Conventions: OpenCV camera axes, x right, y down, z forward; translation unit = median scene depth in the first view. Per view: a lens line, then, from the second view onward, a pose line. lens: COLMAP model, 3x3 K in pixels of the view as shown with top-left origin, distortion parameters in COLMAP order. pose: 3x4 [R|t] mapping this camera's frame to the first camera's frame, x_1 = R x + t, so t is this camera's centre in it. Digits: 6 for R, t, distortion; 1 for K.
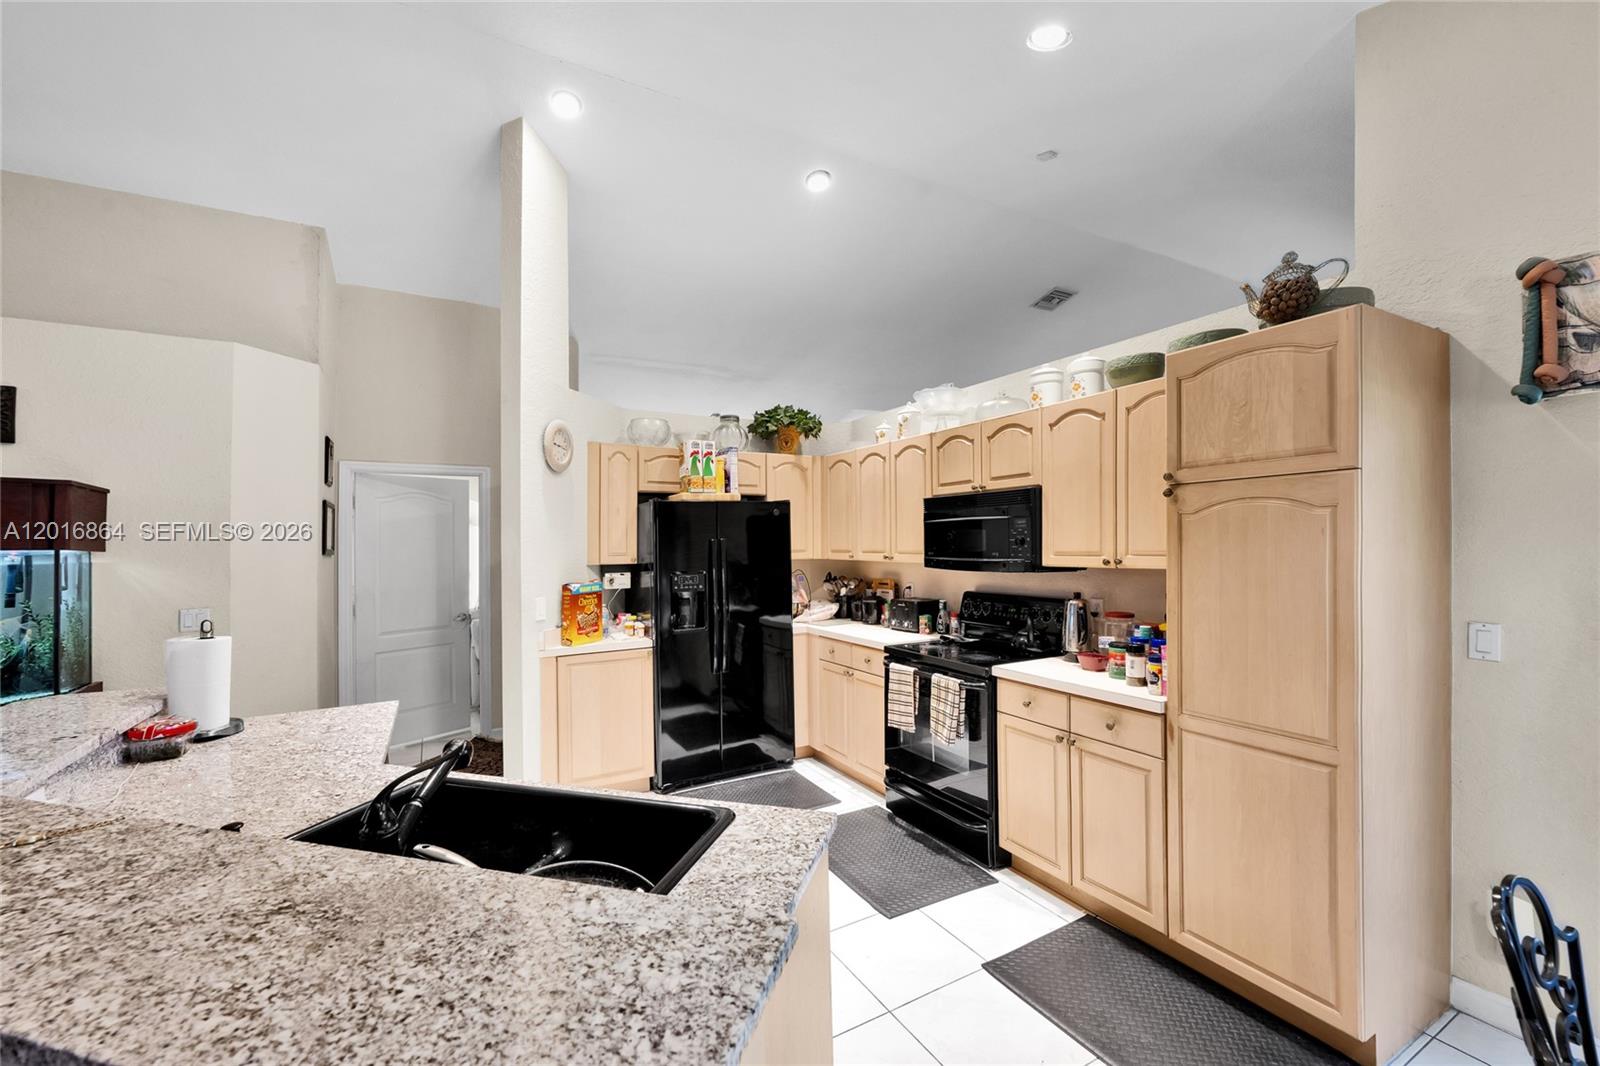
lens RADIAL K [[641.6, 0, 777.7], [0, 641.6, 537.1], [0, 0, 1]] dist [0.001500, 0.000263]
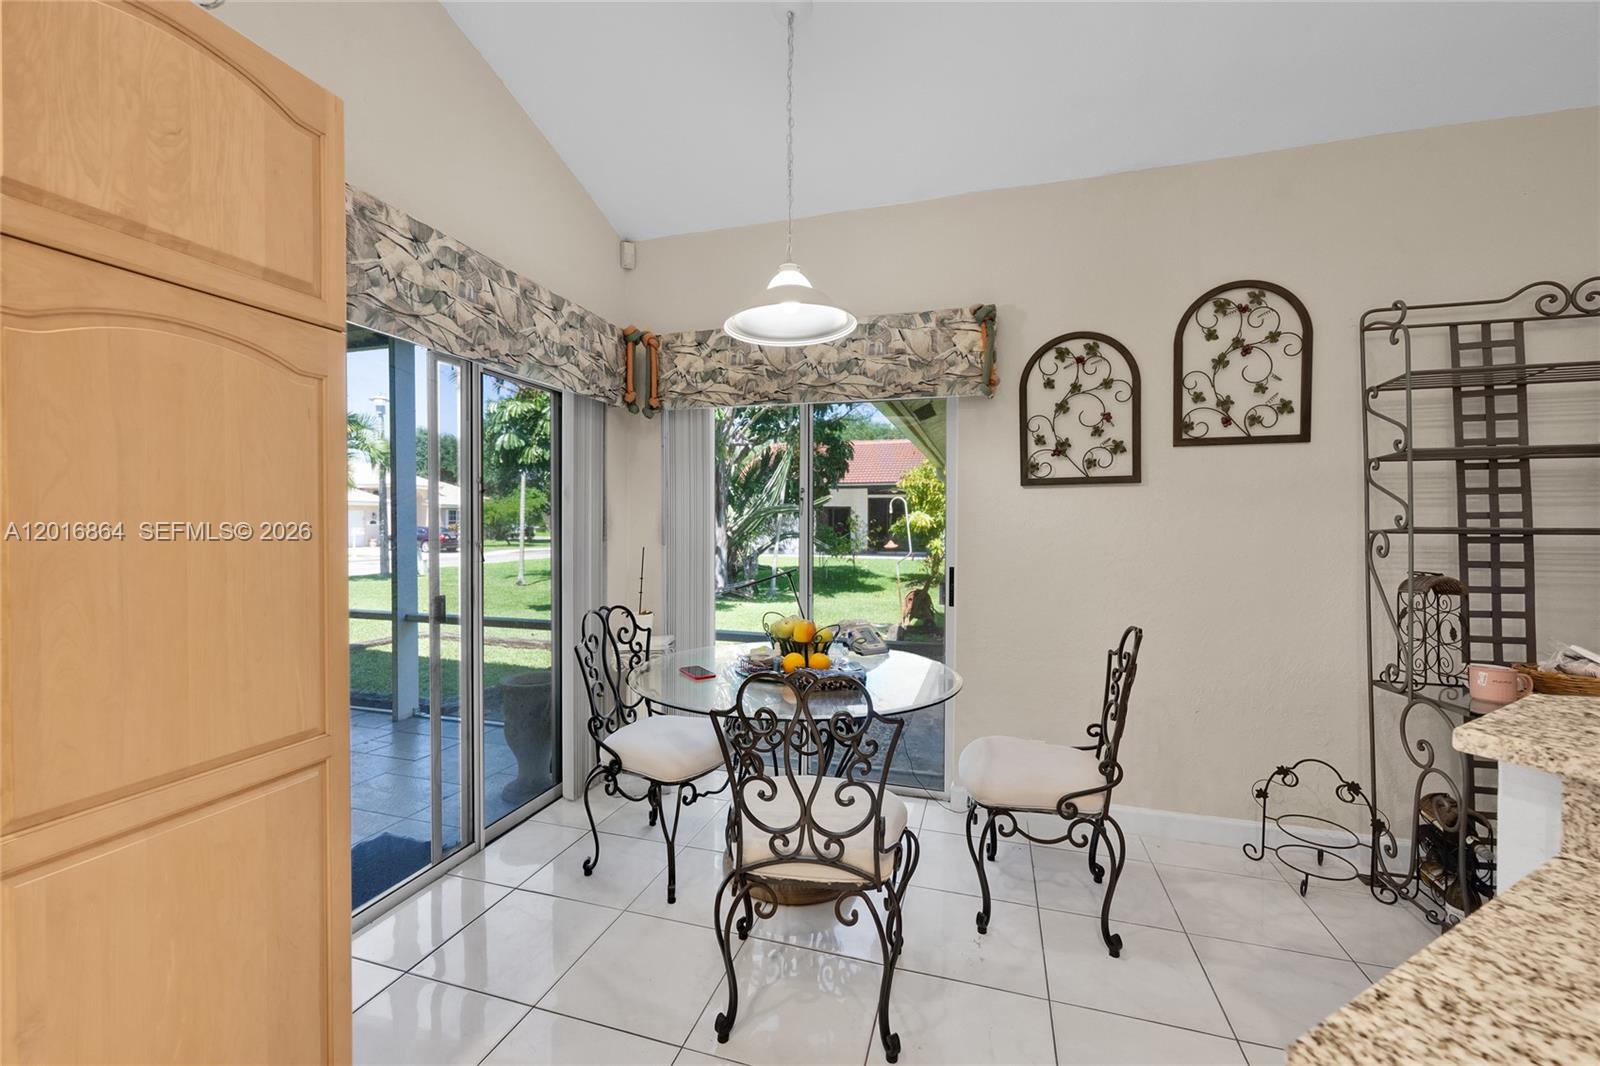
lens RADIAL K [[640.5, 0, 790.7], [0, 640.5, 520.4], [0, 0, 1]] dist [0.001589, 0.002597]
pose [[-0.705238, 0.014496, 0.708822, 0.025182], [0.001203, 0.999814, -0.019250, 0.054950], [-0.708969, -0.012724, -0.705124, 0.547533]]
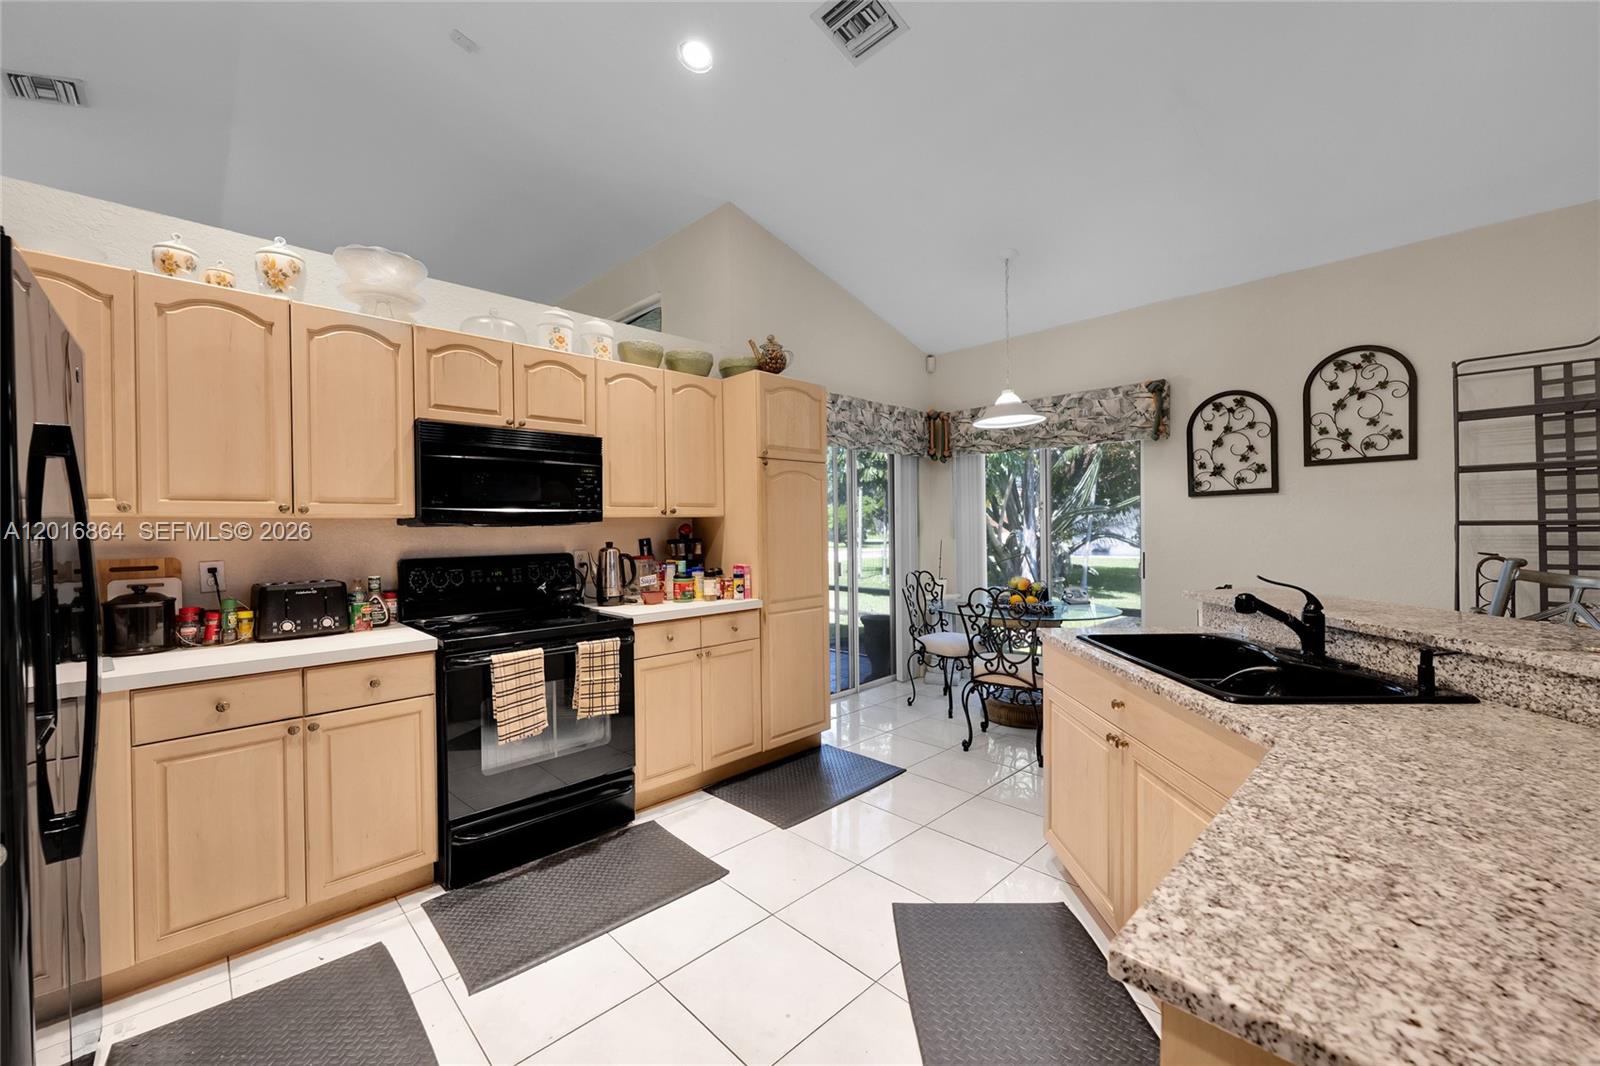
lens RADIAL K [[655.9, 0, 801.2], [0, 655.9, 544.2], [0, 0, 1]] dist [-0.001036, -0.000301]
pose [[-0.298146, -0.007545, 0.954491, -0.552881], [0.007960, 0.999914, 0.010390, 0.066072], [-0.954487, 0.010695, -0.298060, 0.827814]]
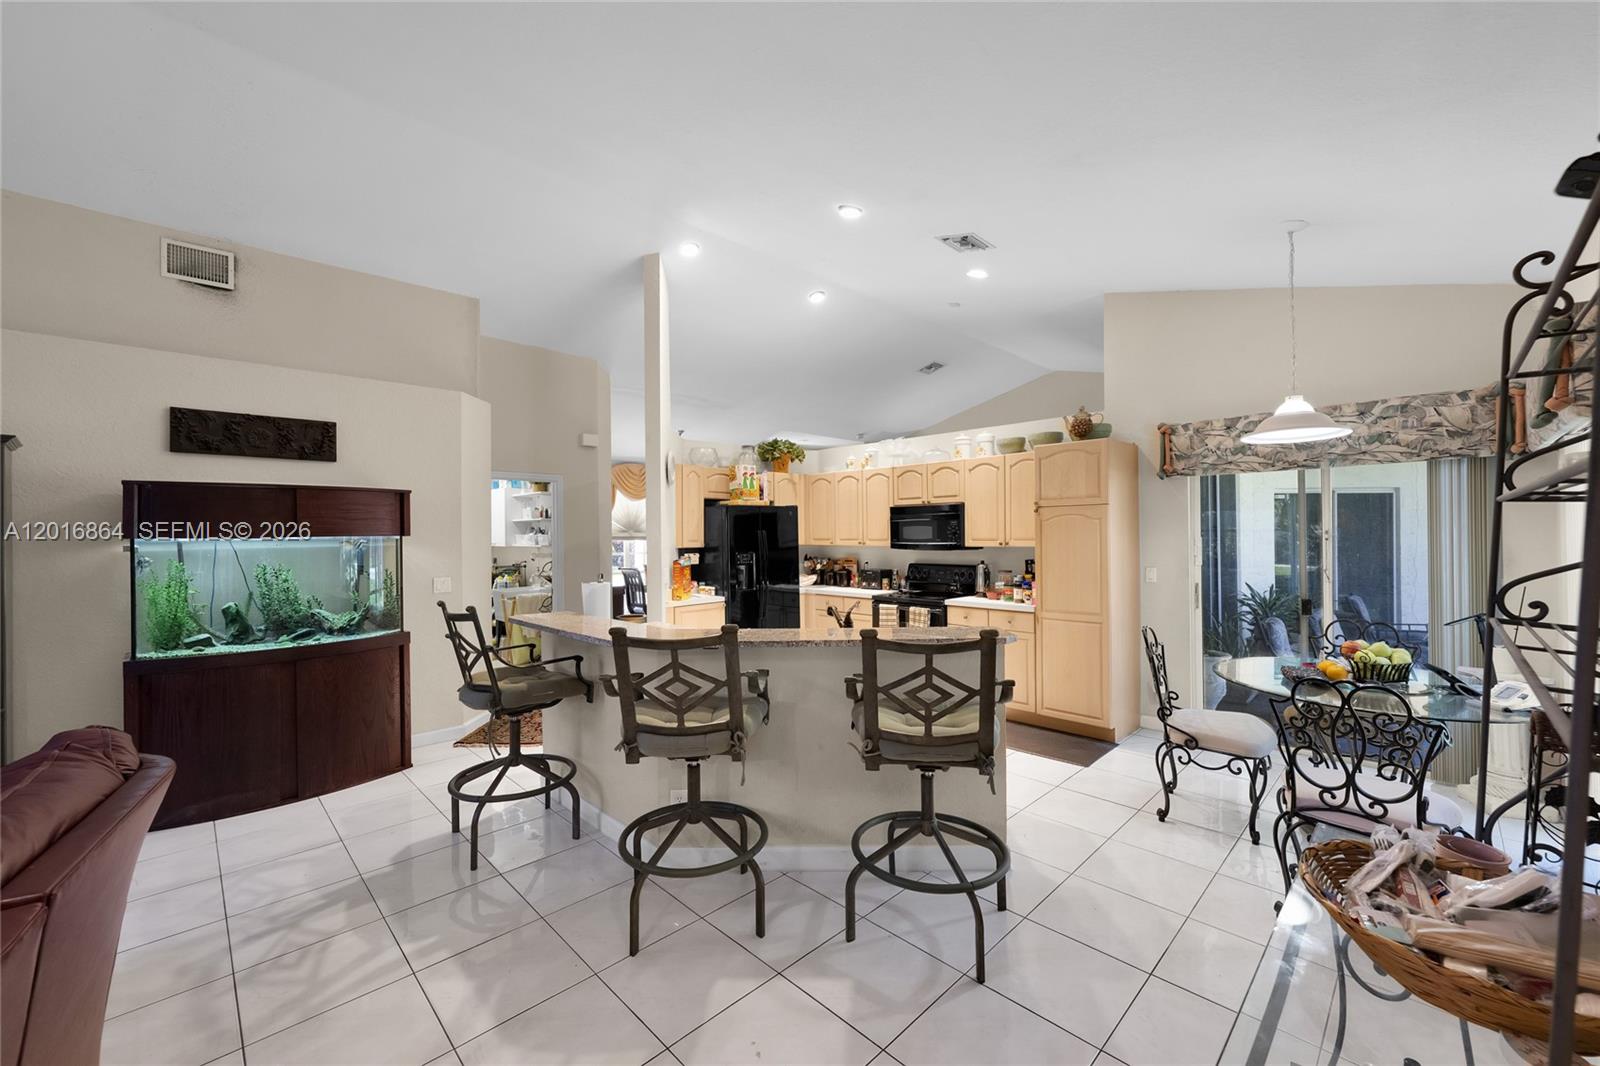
lens RADIAL K [[626.5, 0, 801.8], [0, 626.5, 525.2], [0, 0, 1]] dist [-0.000016, 0.000046]
pose [[0.958036, 0.008207, 0.286530, -0.452302], [-0.006069, 0.999947, -0.008351, 0.001689], [-0.286584, 0.006262, 0.958035, -0.480773]]
